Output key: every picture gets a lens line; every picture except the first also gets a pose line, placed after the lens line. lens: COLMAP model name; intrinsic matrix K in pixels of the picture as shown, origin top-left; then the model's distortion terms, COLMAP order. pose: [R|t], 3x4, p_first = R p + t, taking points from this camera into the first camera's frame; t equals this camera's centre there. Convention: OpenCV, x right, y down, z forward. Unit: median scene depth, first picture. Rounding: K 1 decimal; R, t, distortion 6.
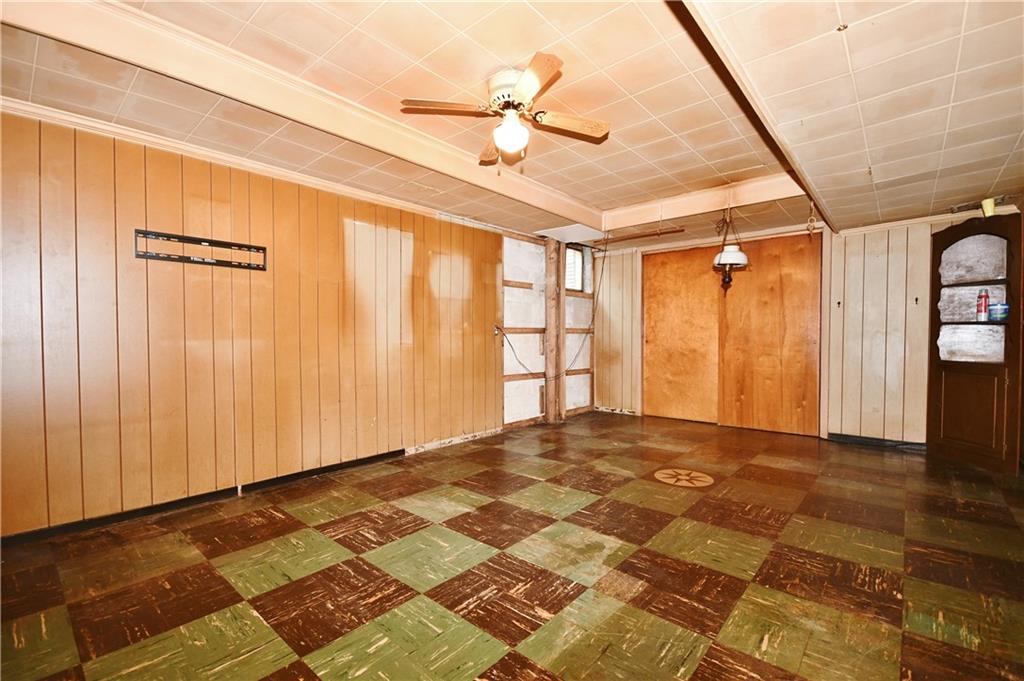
lens RADIAL K [[450.8, 0, 506.9], [0, 450.8, 345.6], [0, 0, 1]] dist [0.000754, -0.008769]
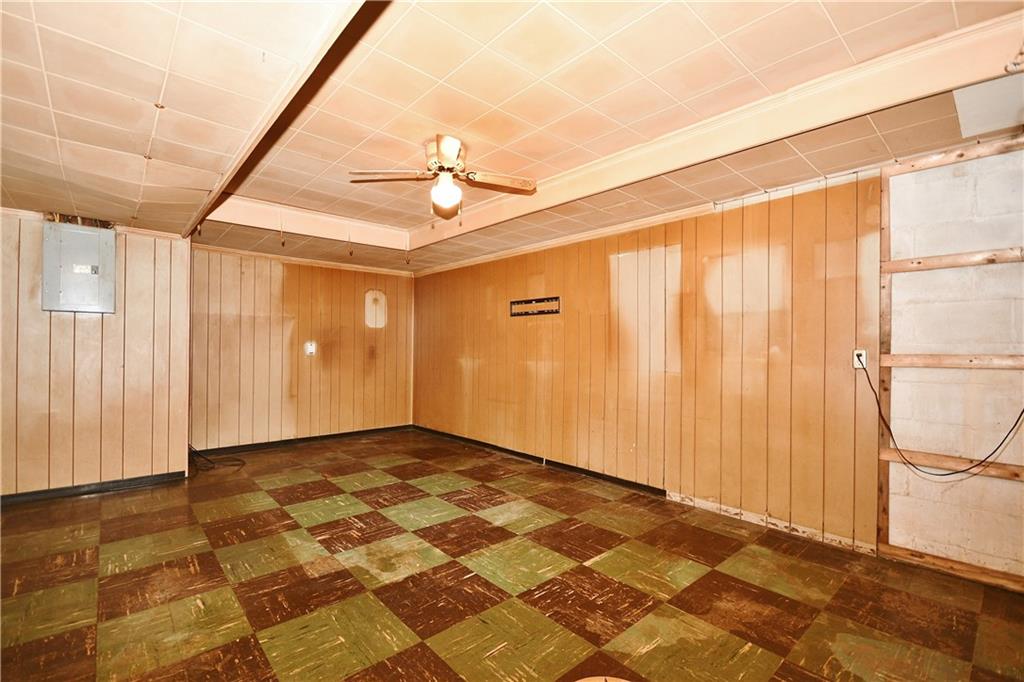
lens RADIAL K [[450.8, 0, 507.2], [0, 450.8, 341.3], [0, 0, 1]] dist [0.000754, -0.008769]
pose [[-0.123561, -0.010903, -0.992277, 1.032390], [-0.027224, 0.999601, -0.007593, -0.072602], [0.991963, 0.026076, -0.123809, 1.181285]]
